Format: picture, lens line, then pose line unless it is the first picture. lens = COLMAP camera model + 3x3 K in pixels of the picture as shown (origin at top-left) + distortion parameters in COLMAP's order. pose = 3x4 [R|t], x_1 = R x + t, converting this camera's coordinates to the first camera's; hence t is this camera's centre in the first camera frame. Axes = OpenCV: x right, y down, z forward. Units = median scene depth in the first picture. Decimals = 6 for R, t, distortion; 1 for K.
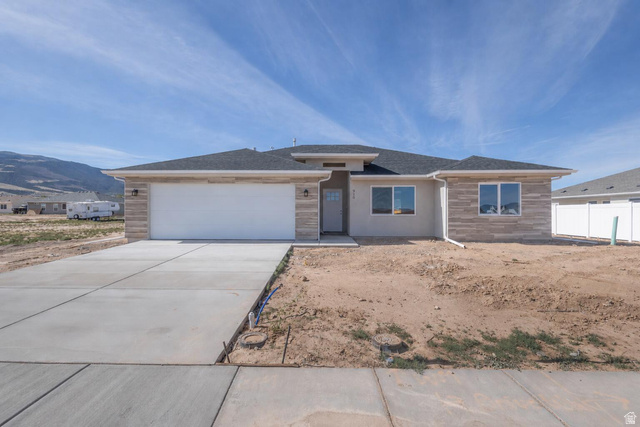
lens RADIAL K [[294.2, 0, 320.0], [0, 294.2, 213.5], [0, 0, 1]] dist [0.016703, -0.006519]
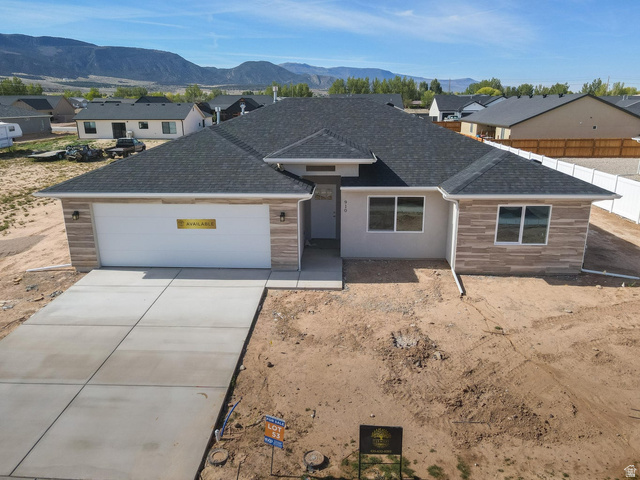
lens RADIAL K [[474.1, 0, 320.0], [0, 474.1, 240.0], [0, 0, 1]] dist [0.028915, -0.003907]
pose [[0.999211, 0.001347, -0.039692, 0.108750], [0.009805, 0.960125, 0.279399, -0.376235], [0.038486, -0.279568, 0.959354, -0.274601]]
